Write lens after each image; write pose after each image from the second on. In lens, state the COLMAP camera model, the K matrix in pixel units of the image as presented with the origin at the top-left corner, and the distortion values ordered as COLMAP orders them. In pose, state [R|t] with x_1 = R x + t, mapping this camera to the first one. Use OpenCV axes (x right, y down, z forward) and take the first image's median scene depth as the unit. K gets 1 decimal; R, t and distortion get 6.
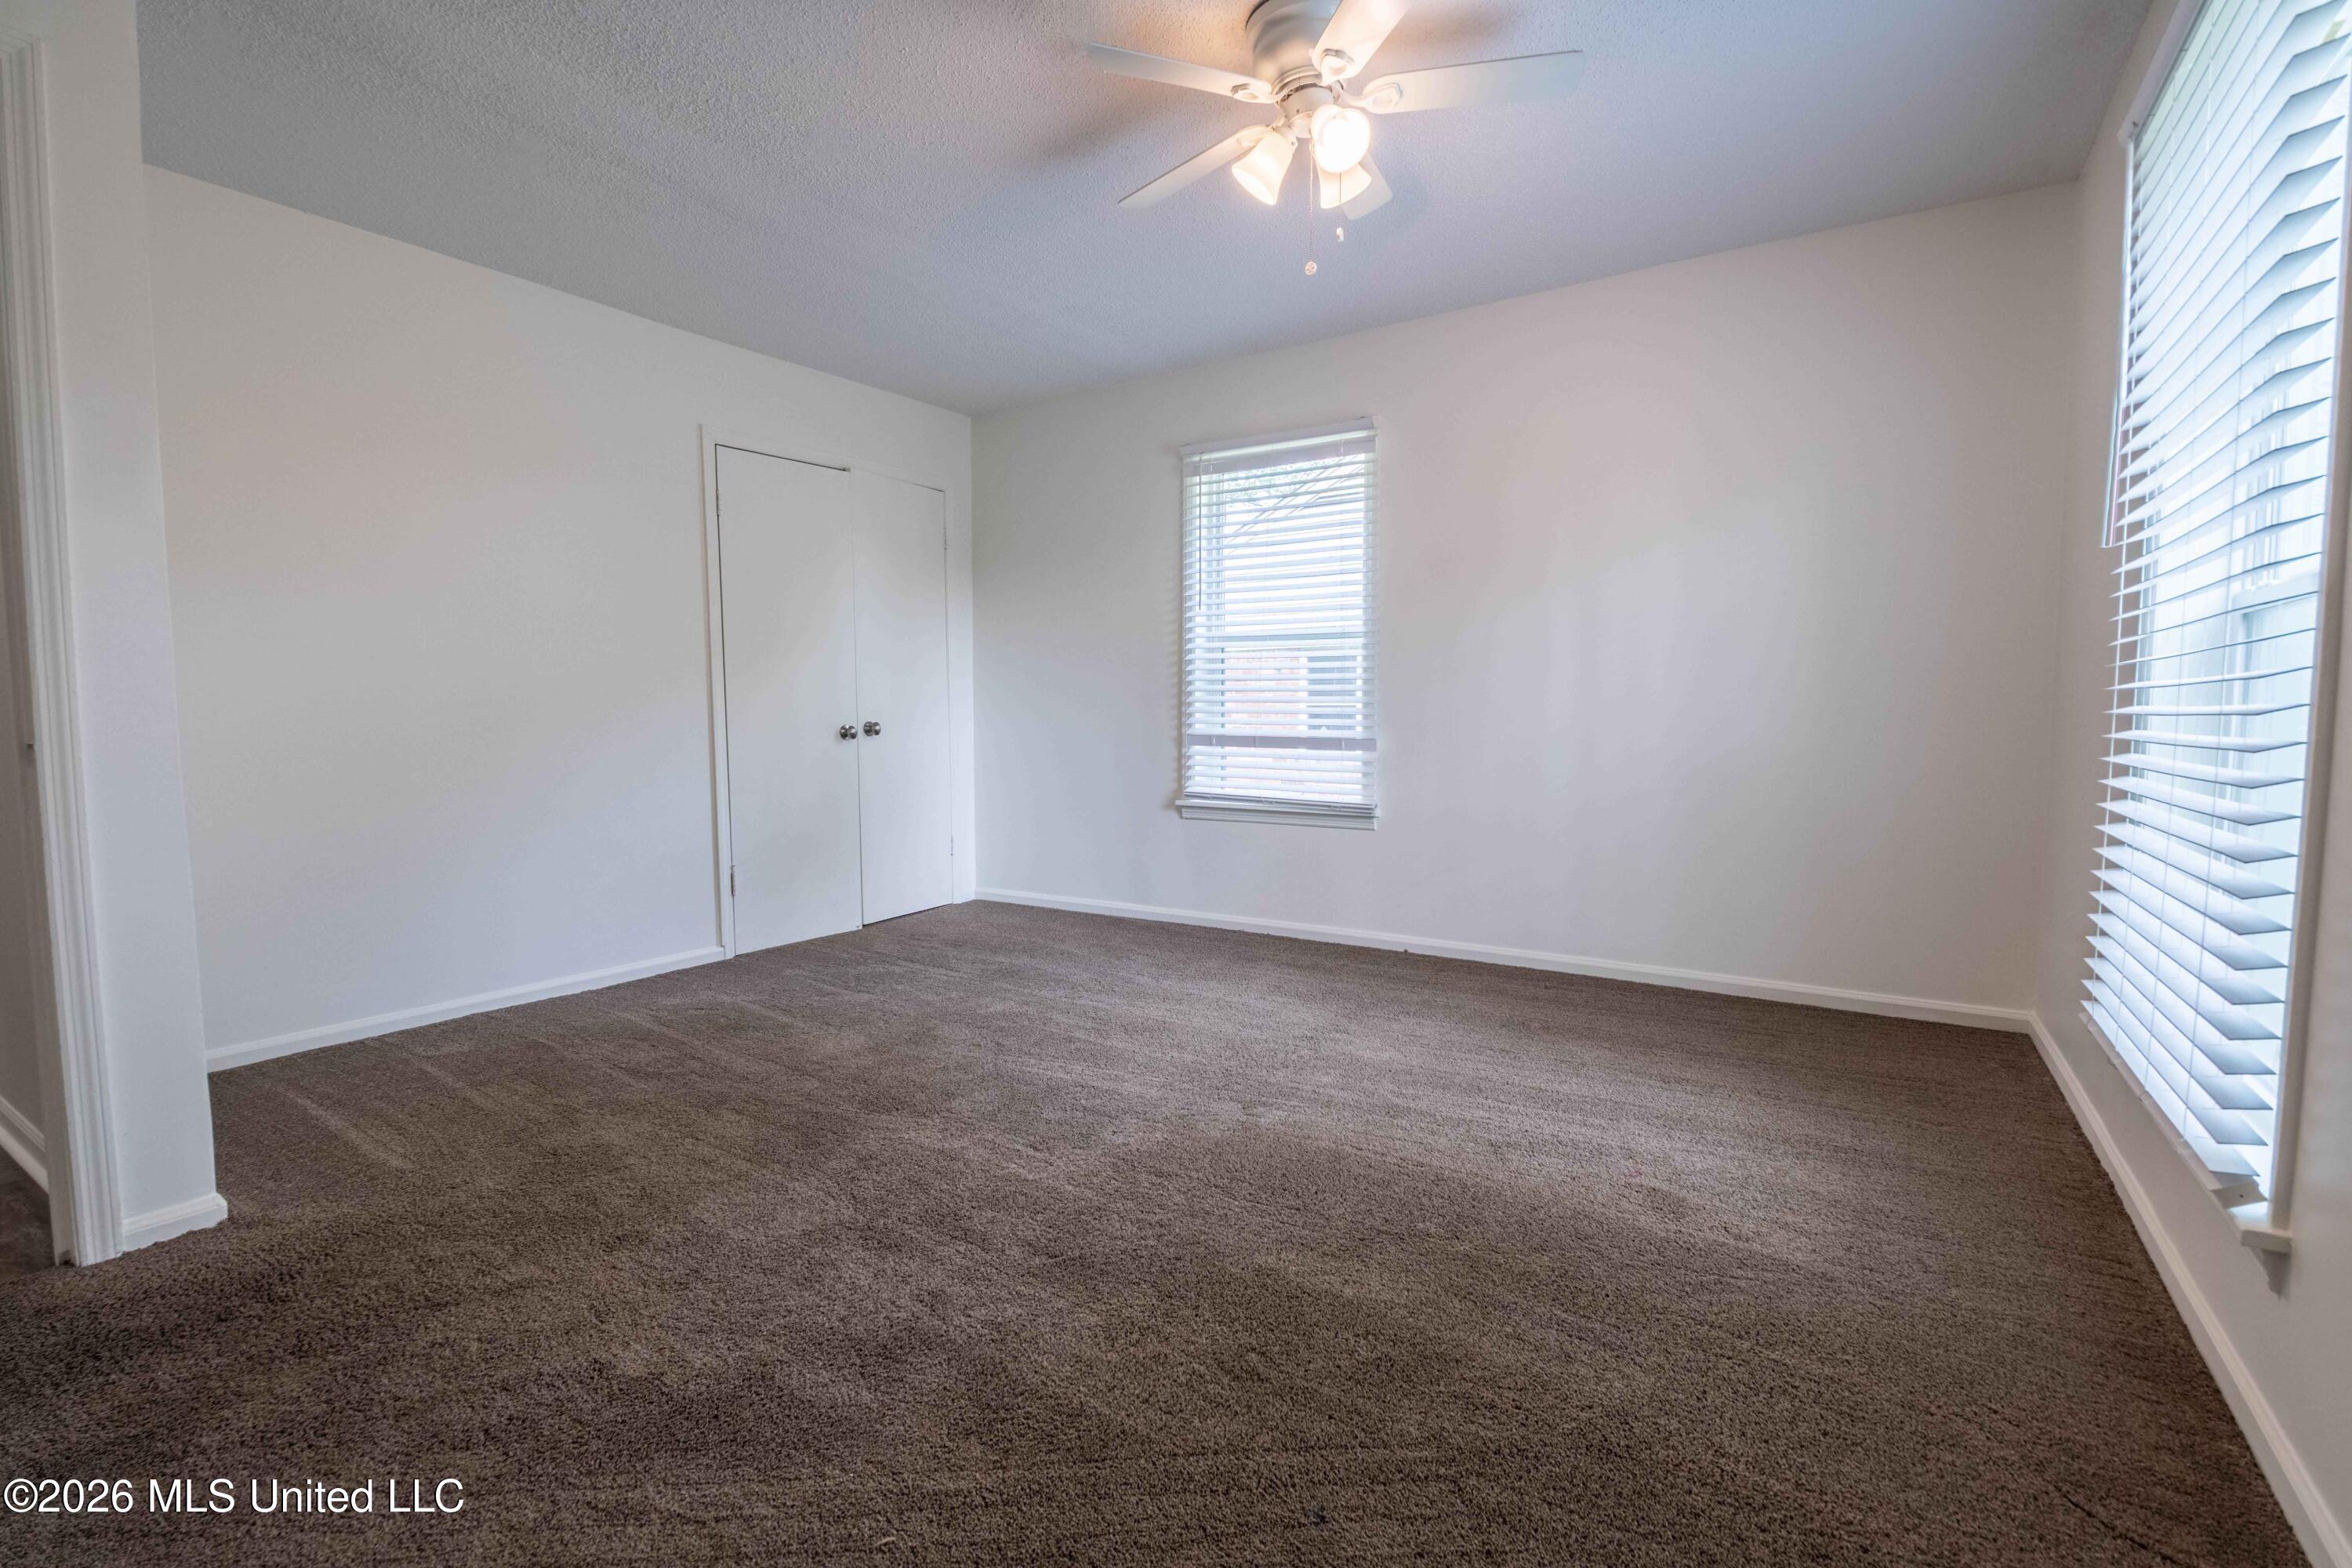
lens RADIAL K [[1061.5, 0, 1148.8], [0, 1061.5, 792.2], [0, 0, 1]] dist [0.003557, -0.011277]
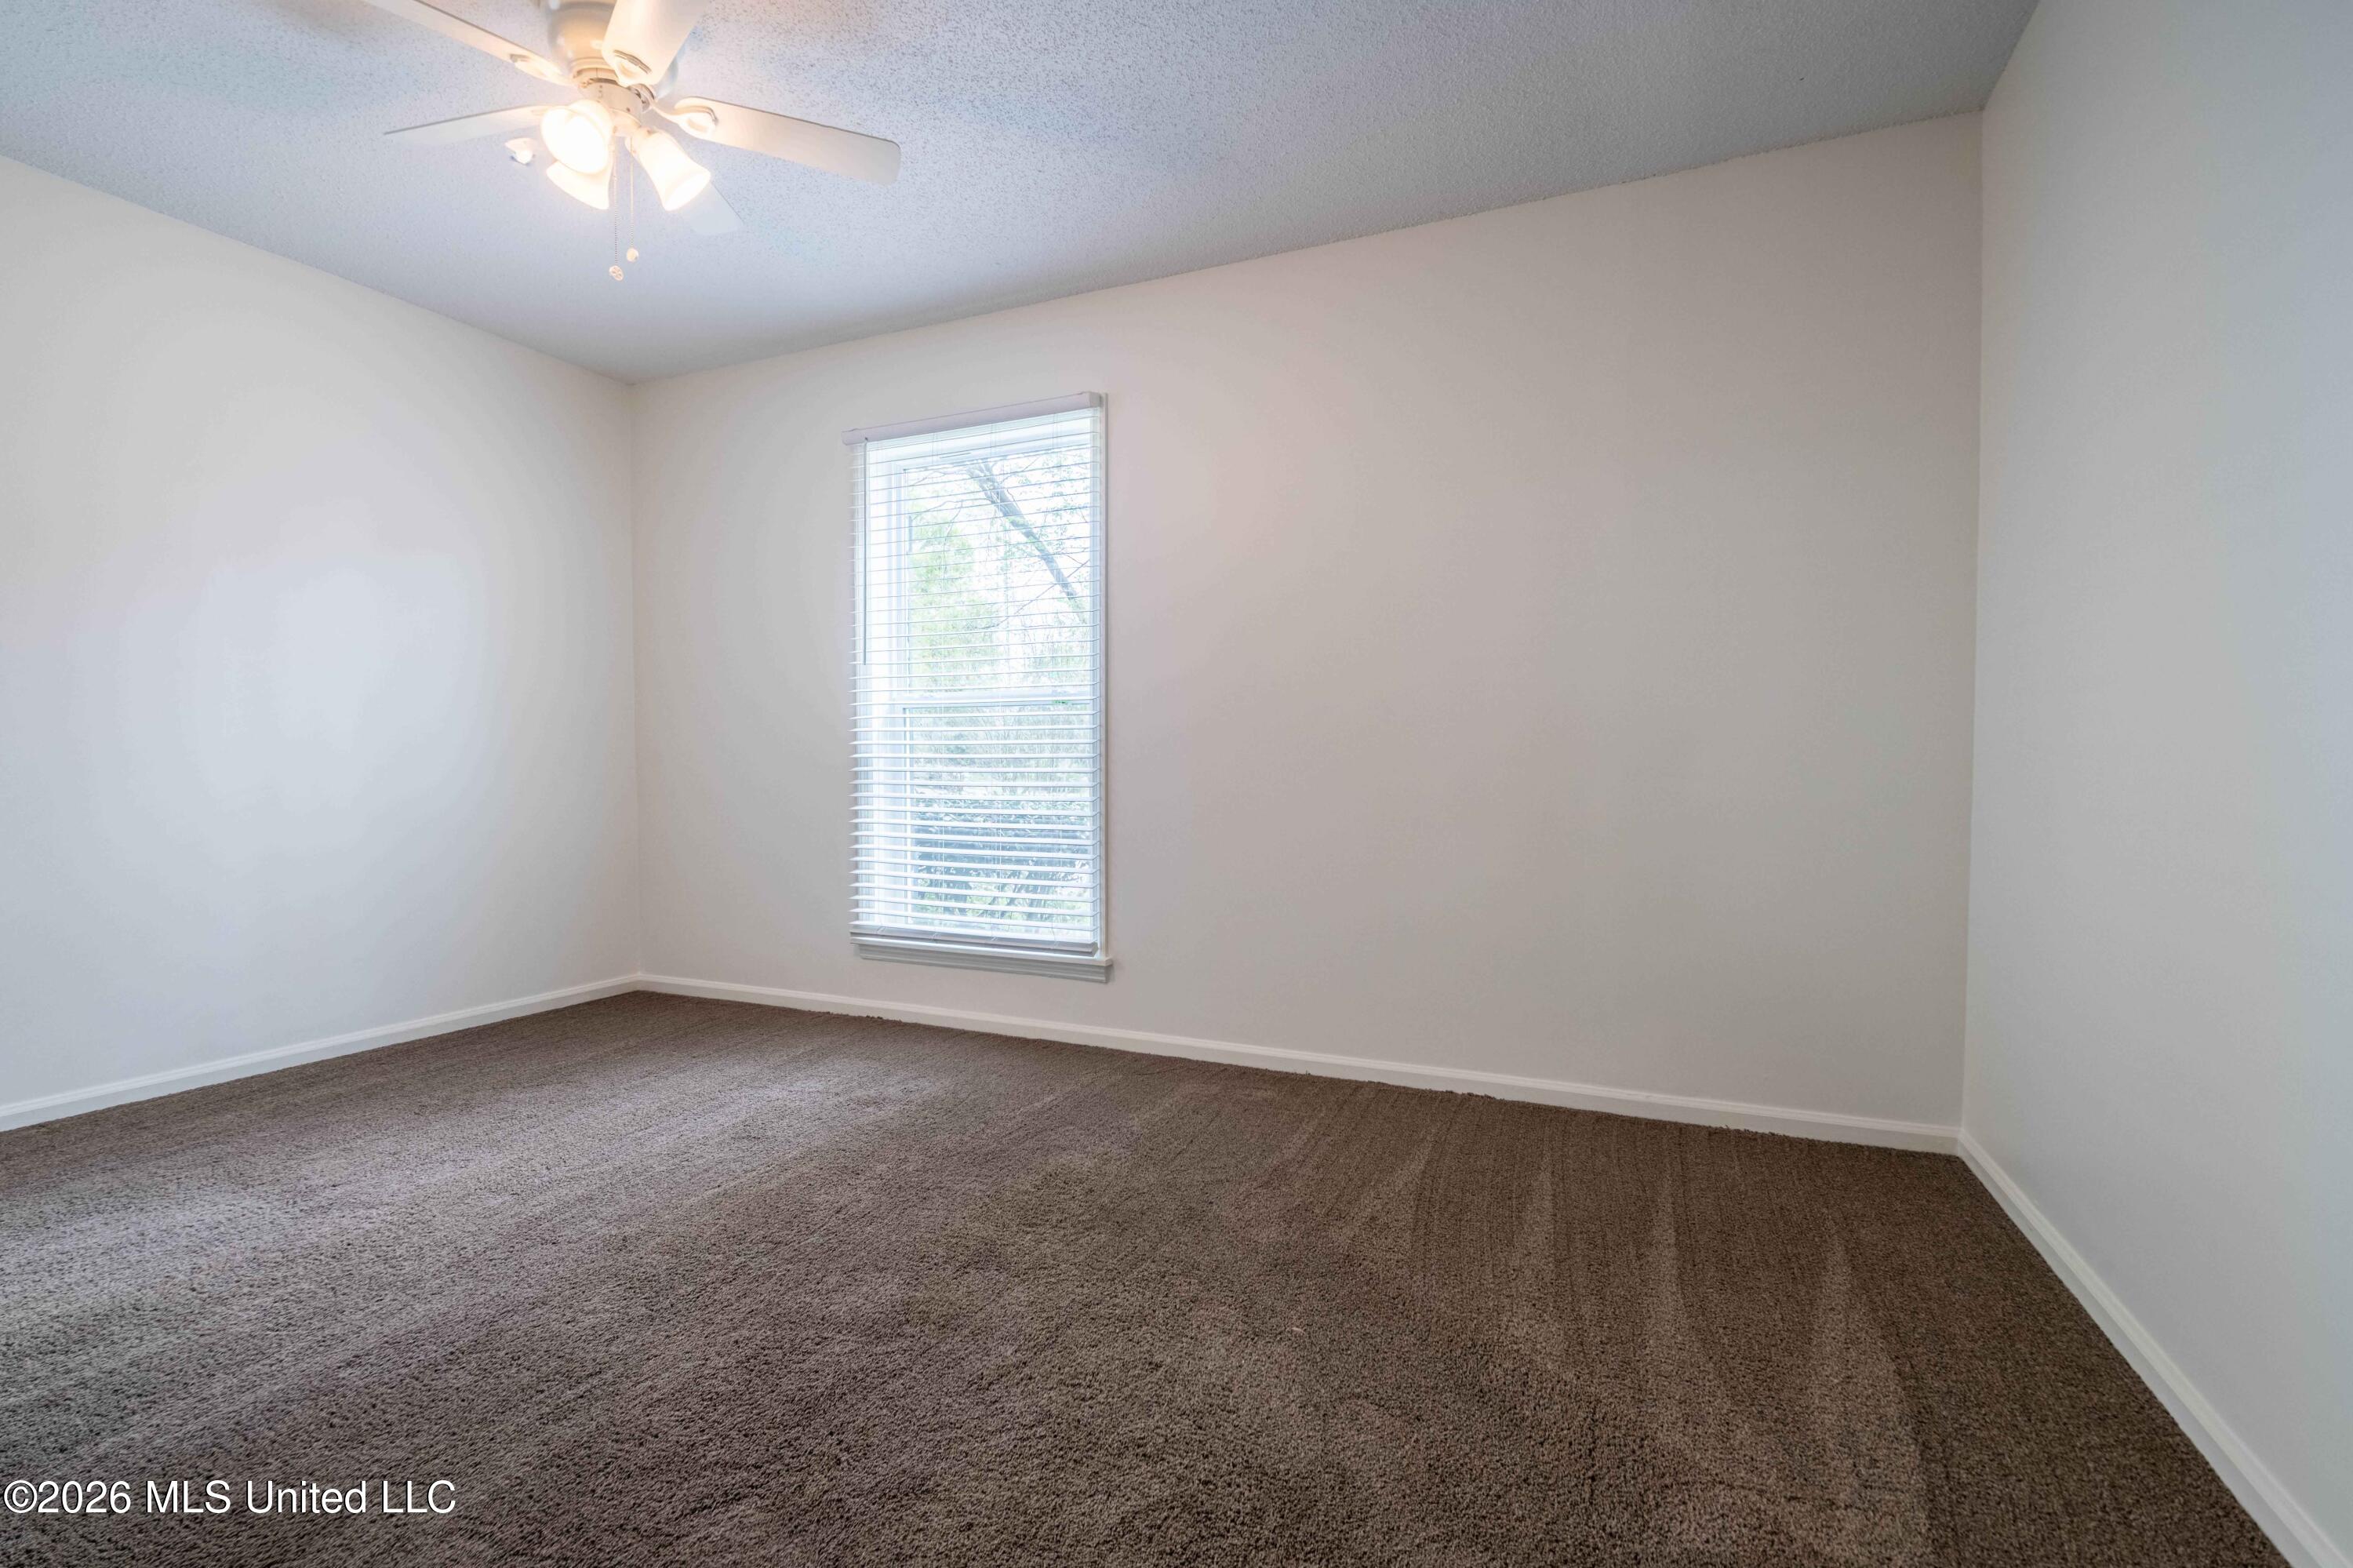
lens RADIAL K [[1062.0, 0, 1149.3], [0, 1062.0, 792.2], [0, 0, 1]] dist [0.003557, -0.011277]
pose [[-0.161213, -0.027516, 0.986536, -0.660067], [0.073330, 0.996514, 0.039777, -0.036237], [-0.984192, 0.078755, -0.158633, 0.564644]]
